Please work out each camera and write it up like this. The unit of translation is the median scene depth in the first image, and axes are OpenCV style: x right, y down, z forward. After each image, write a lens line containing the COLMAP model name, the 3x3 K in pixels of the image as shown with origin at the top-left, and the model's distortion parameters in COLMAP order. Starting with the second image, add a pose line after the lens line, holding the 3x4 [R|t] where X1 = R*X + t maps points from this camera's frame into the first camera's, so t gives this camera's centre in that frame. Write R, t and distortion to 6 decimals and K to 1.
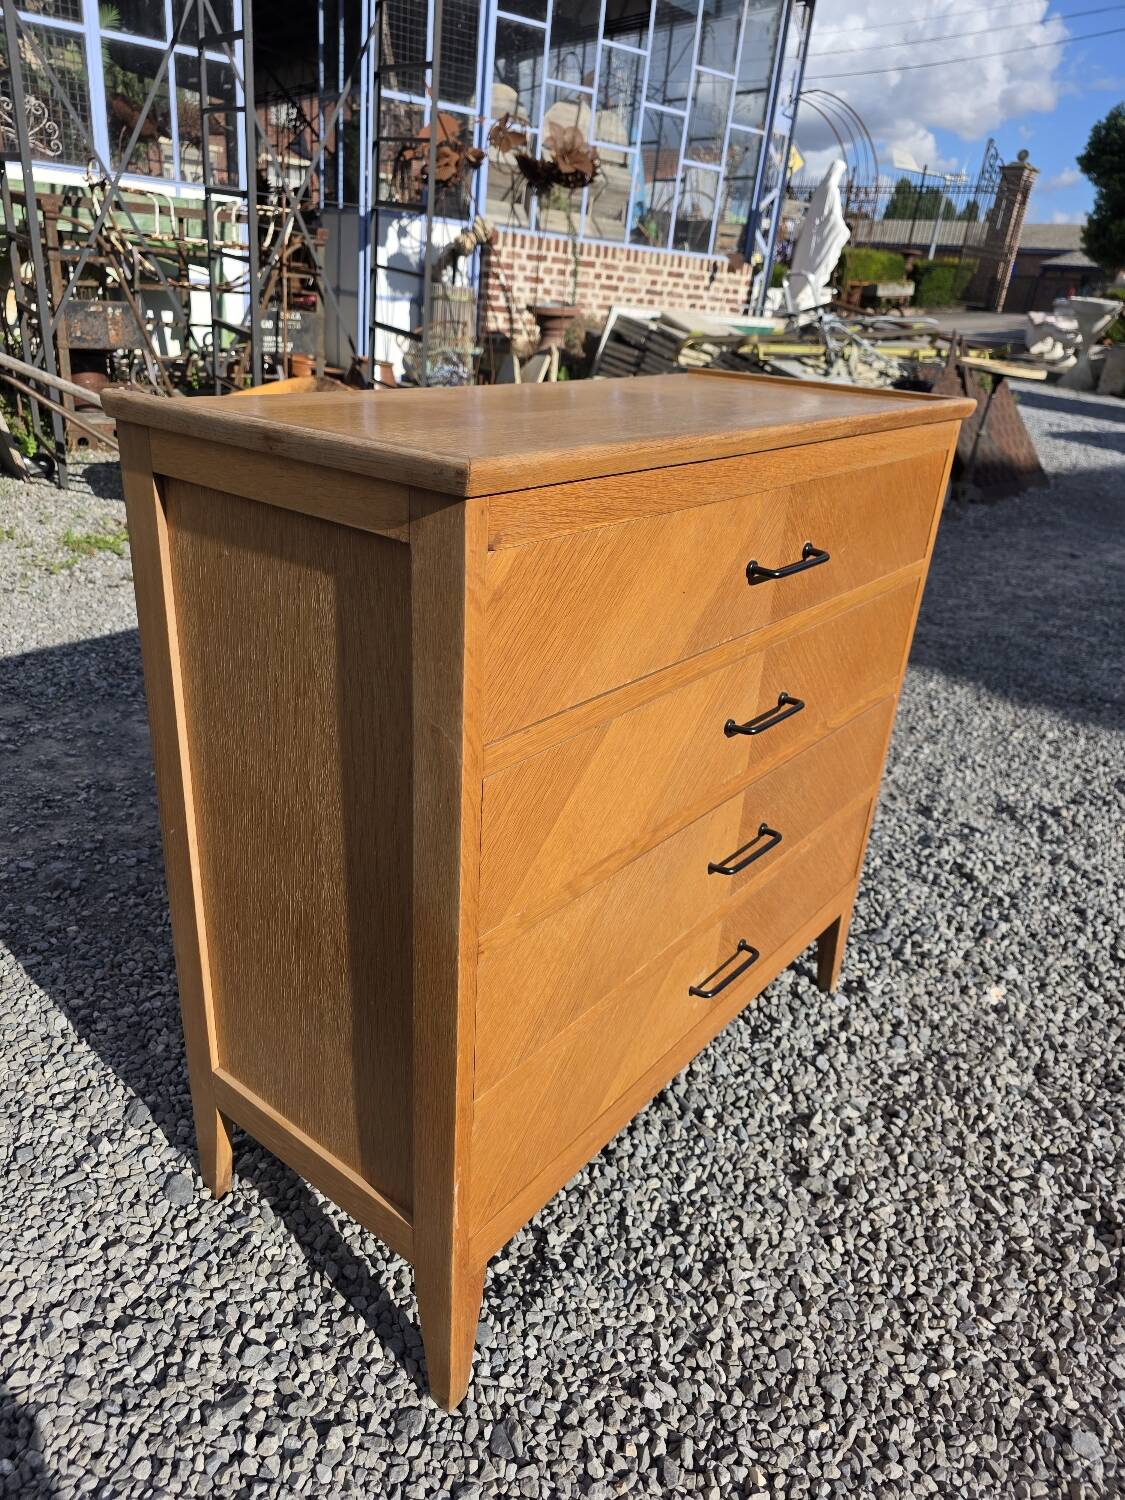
lens RADIAL K [[1025.5, 0, 554.0], [0, 1025.5, 756.6], [0, 0, 1]] dist [0.013533, -0.008693]
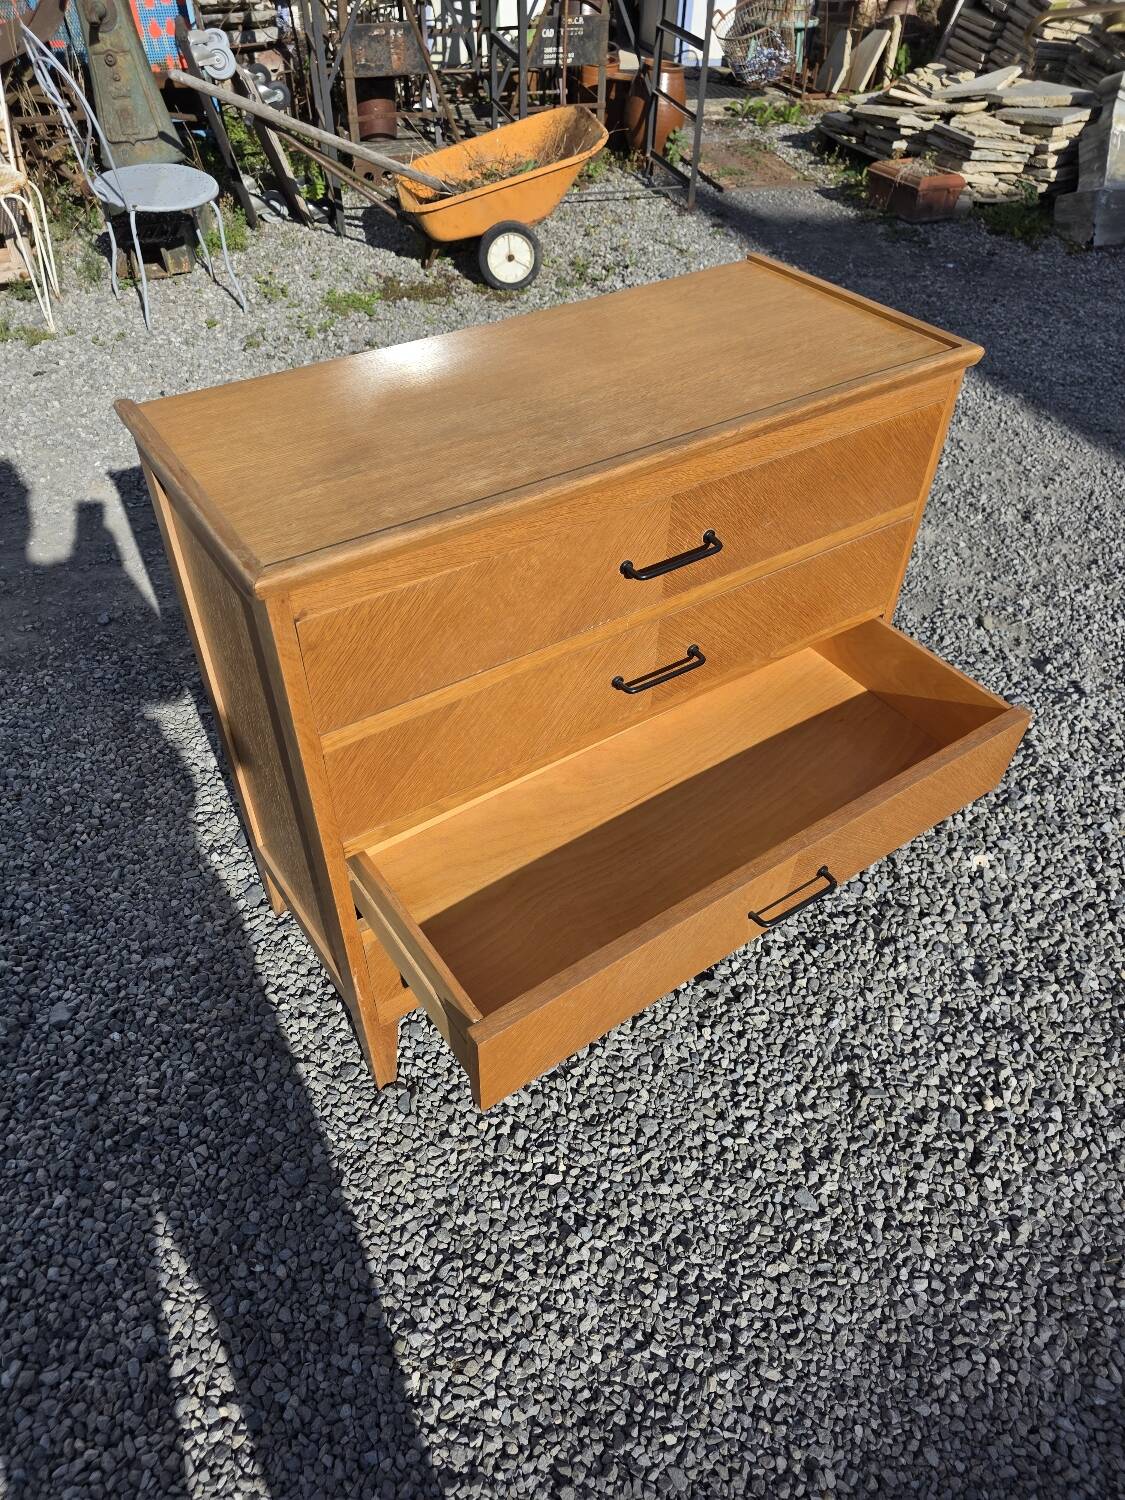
lens RADIAL K [[1020.5, 0, 554.8], [0, 1020.5, 753.3], [0, 0, 1]] dist [0.055298, -0.054678]
pose [[0.943728, 0.156392, -0.291410, 0.421945], [-0.071006, 0.956393, 0.283319, -0.208944], [0.323012, -0.246684, 0.913680, -0.140634]]
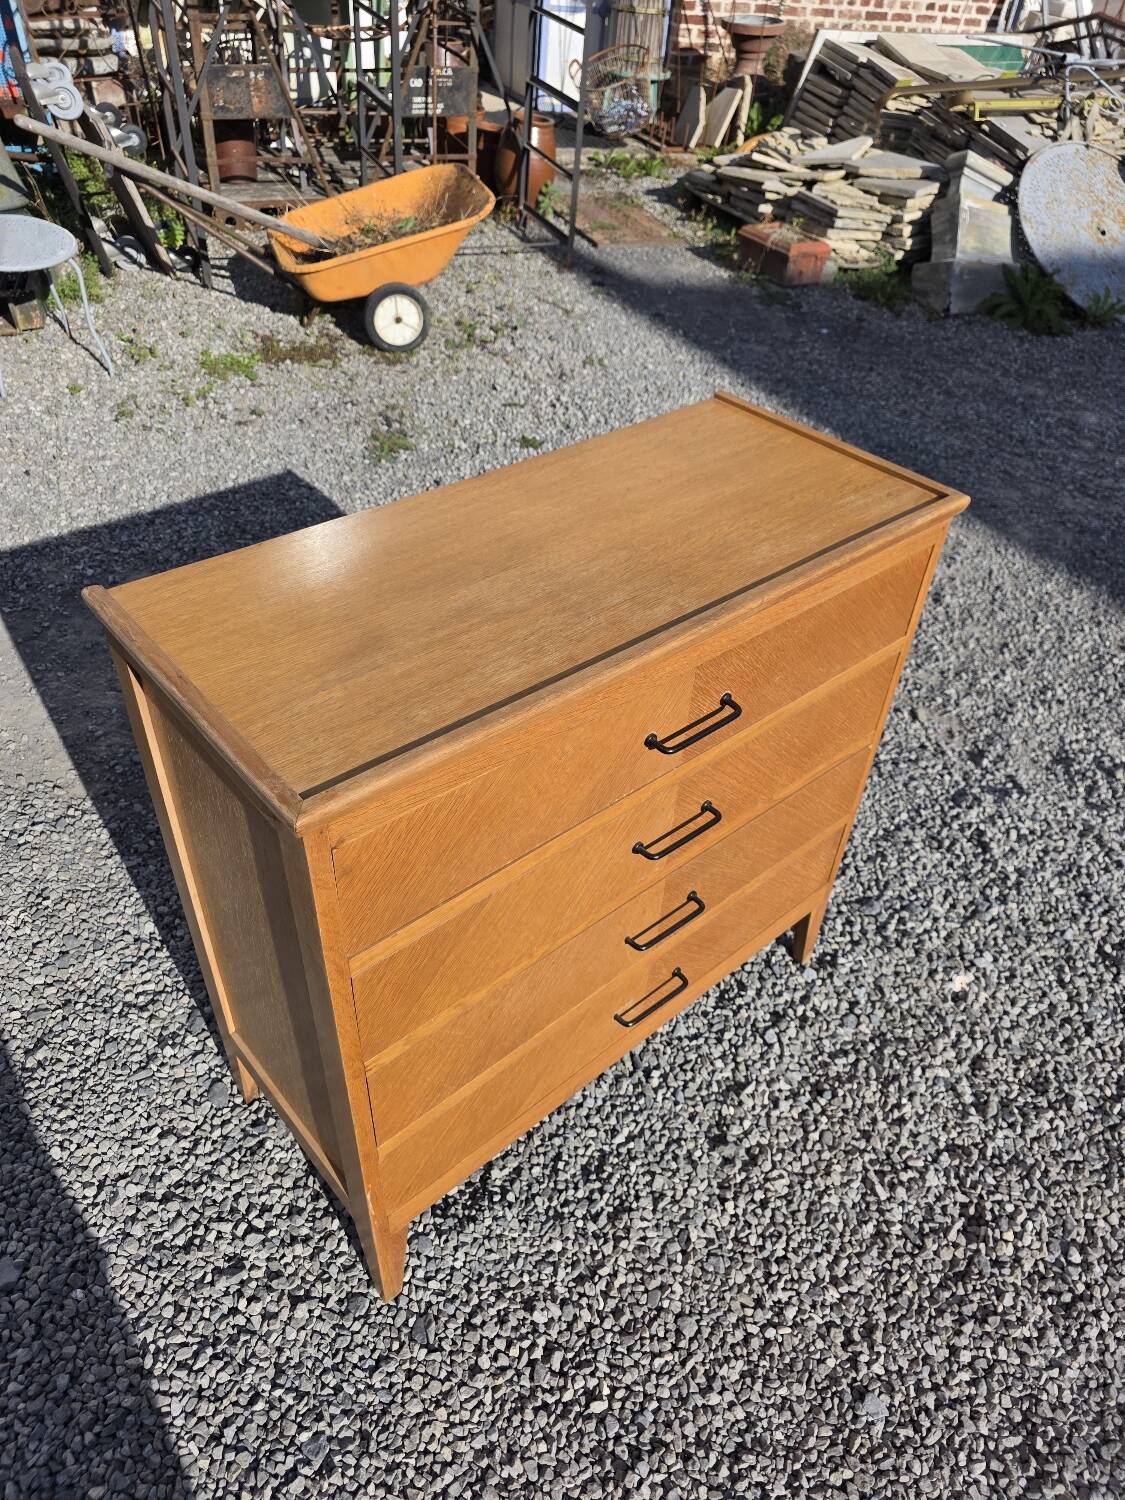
lens RADIAL K [[1027.2, 0, 573.1], [0, 1027.2, 751.8], [0, 0, 1]] dist [0.025274, -0.017837]
pose [[0.984390, 0.106731, -0.139944, 0.210008], [-0.066987, 0.962502, 0.262873, -0.362933], [0.162753, -0.249396, 0.954627, -0.067465]]
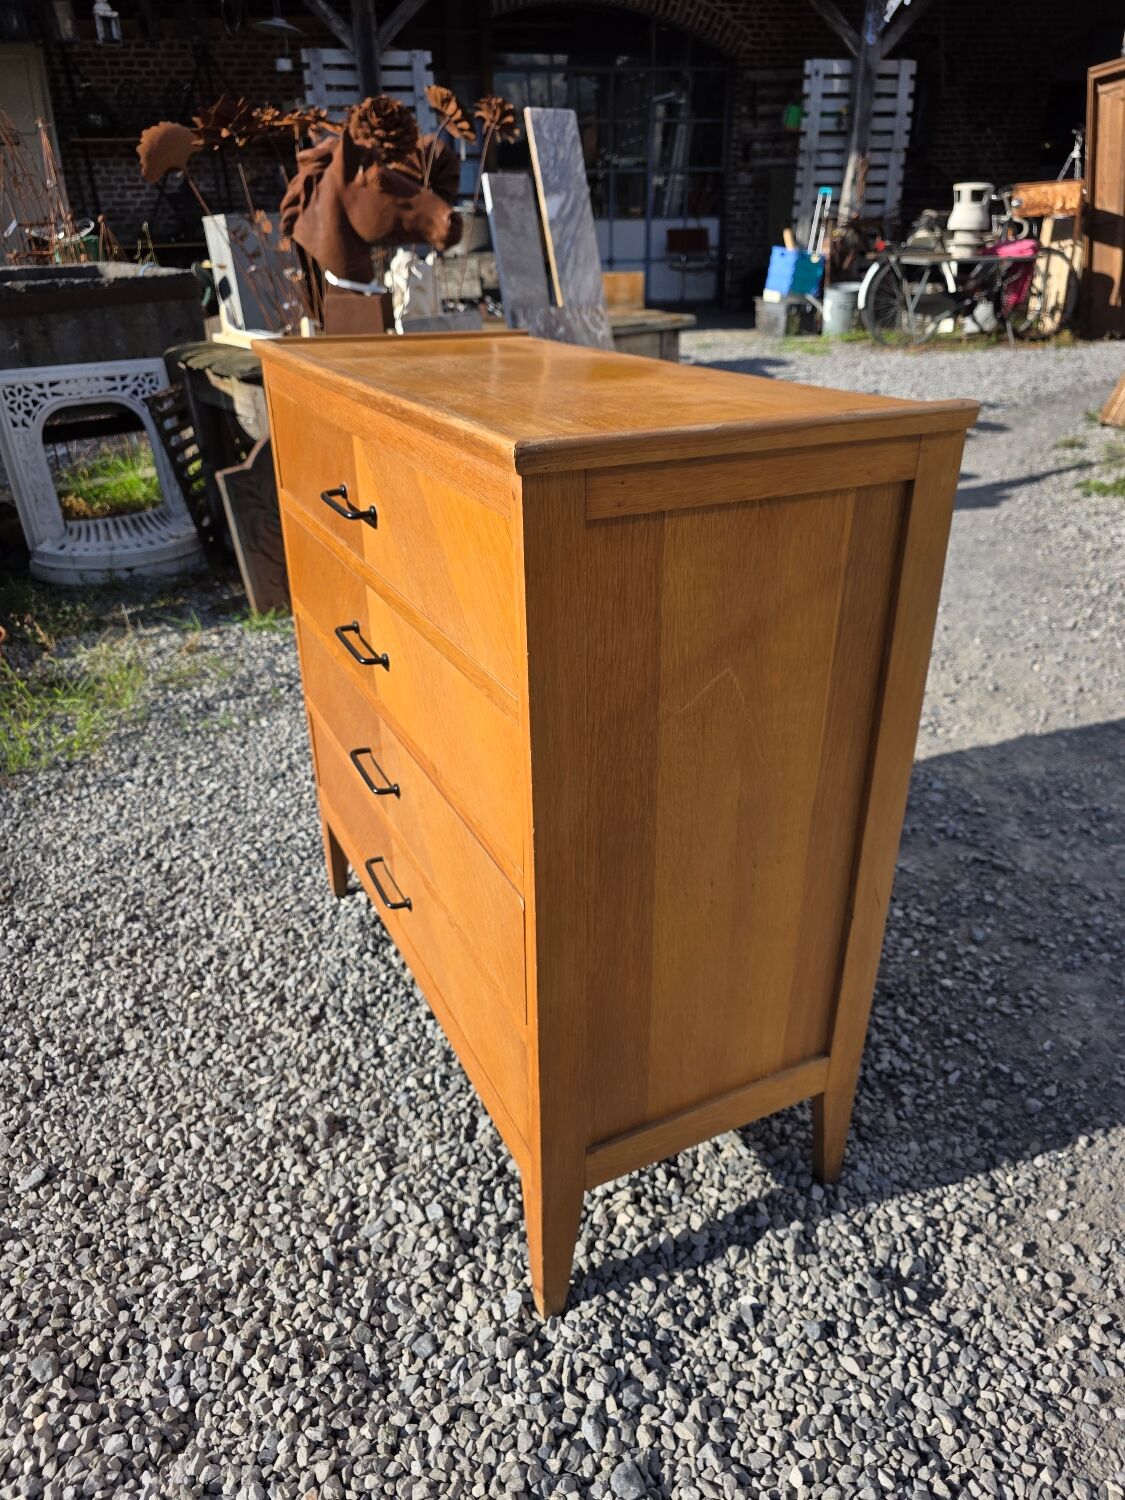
lens RADIAL K [[1027.2, 0, 573.1], [0, 1027.2, 751.8], [0, 0, 1]] dist [0.025274, -0.017837]
pose [[-0.443699, 0.345393, -0.826943, 0.940763], [-0.395418, 0.752616, 0.526511, -0.570440], [0.804224, 0.560601, -0.197361, 1.298715]]
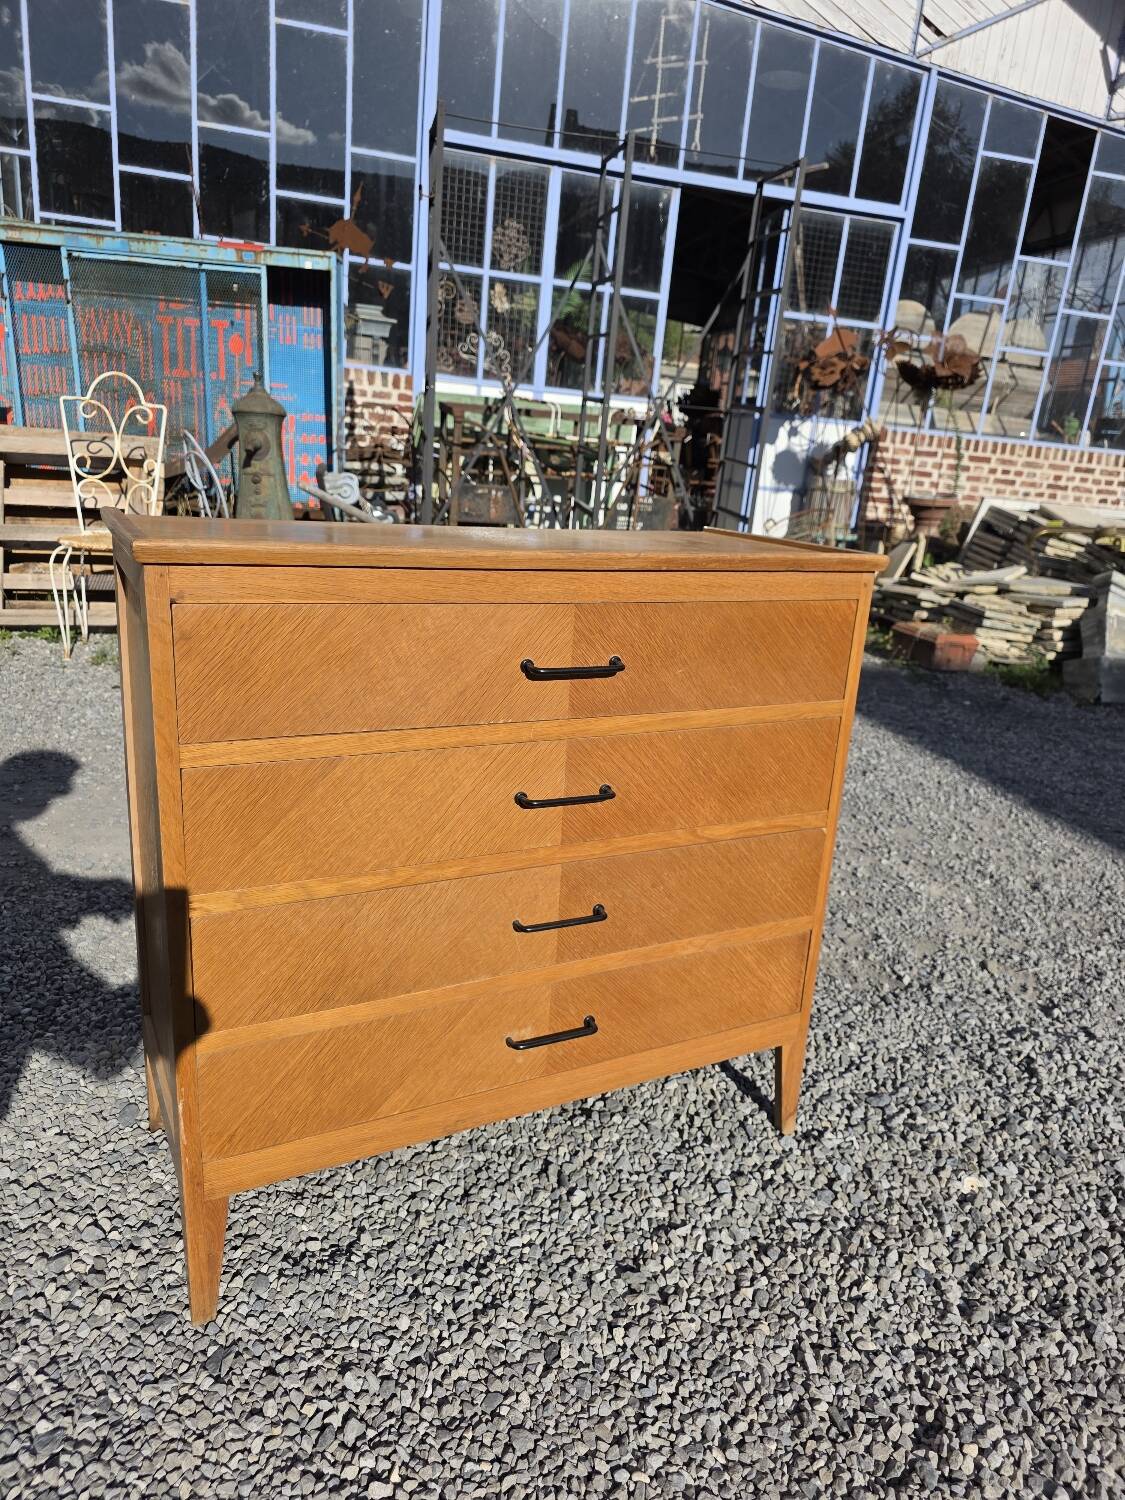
lens RADIAL K [[1034.4, 0, 588.6], [0, 1034.4, 757.7], [0, 0, 1]] dist [0.017782, -0.007794]
pose [[0.919675, 0.111675, -0.376466, 0.582275], [-0.174000, 0.975345, -0.135740, 0.061889], [0.352025, 0.190342, 0.916432, -0.064147]]
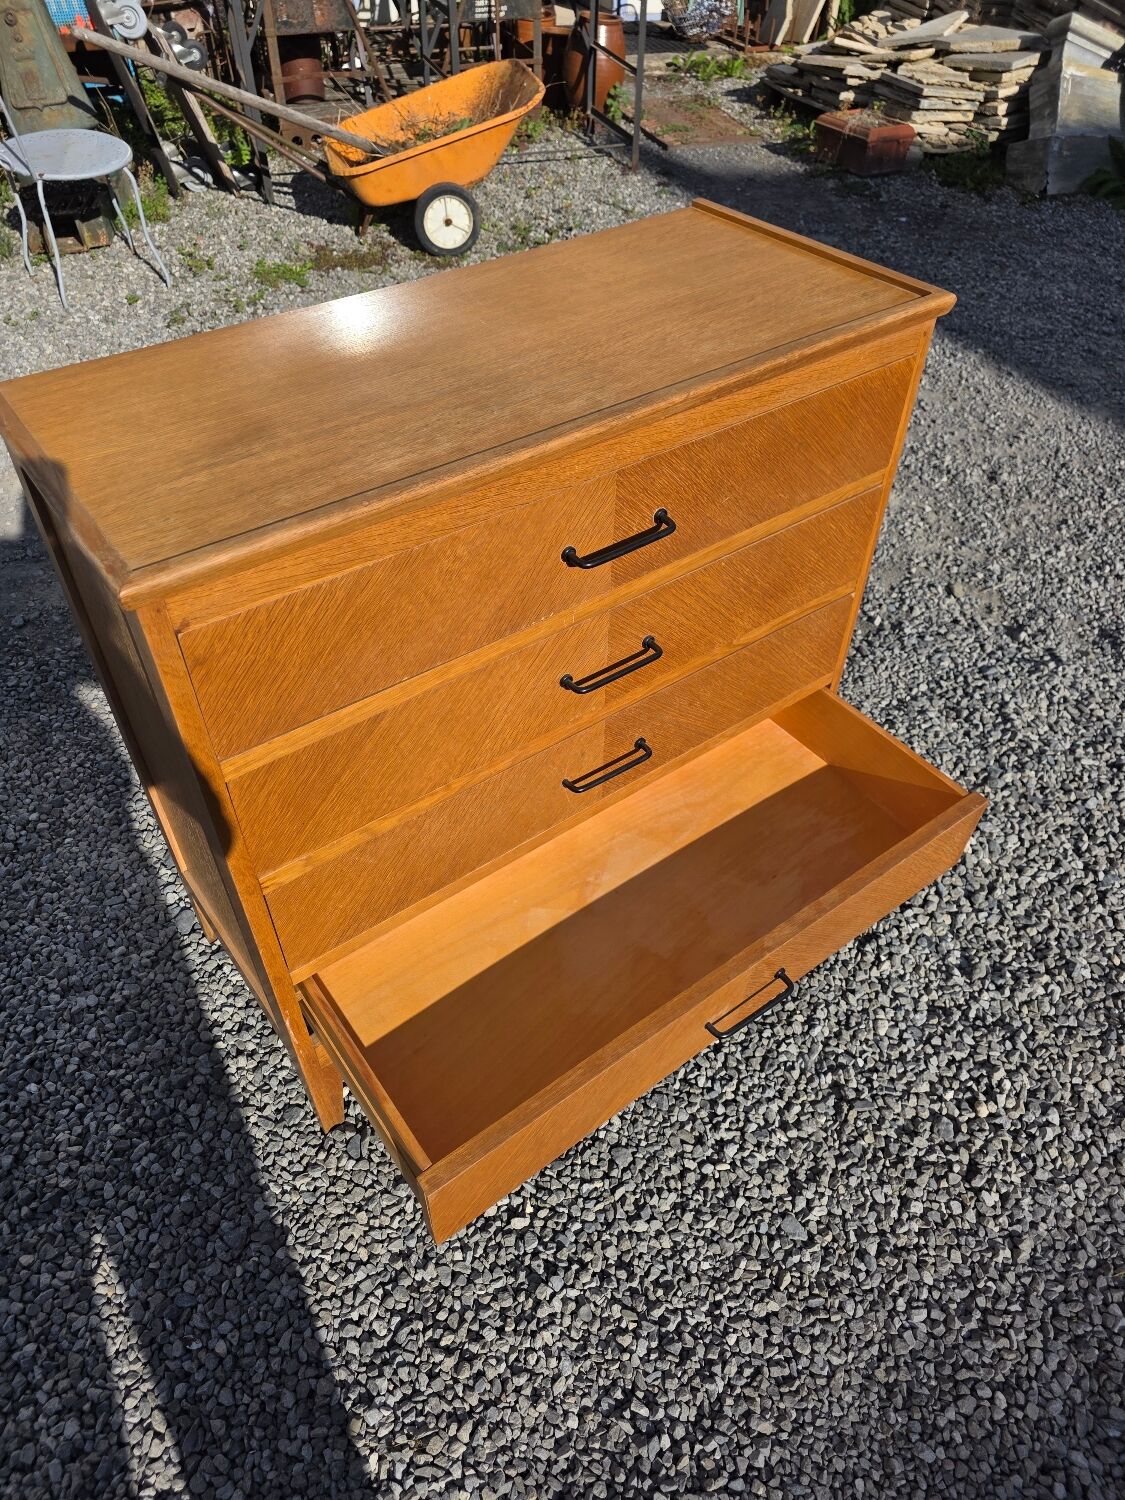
lens RADIAL K [[1022.6, 0, 562.5], [0, 1022.6, 750.0], [0, 0, 1]] dist [0.039511, -0.033305]
pose [[0.959253, 0.121289, -0.255190, 0.411968], [-0.040158, 0.952533, 0.301775, -0.209577], [0.279679, -0.279231, 0.918591, -0.029154]]
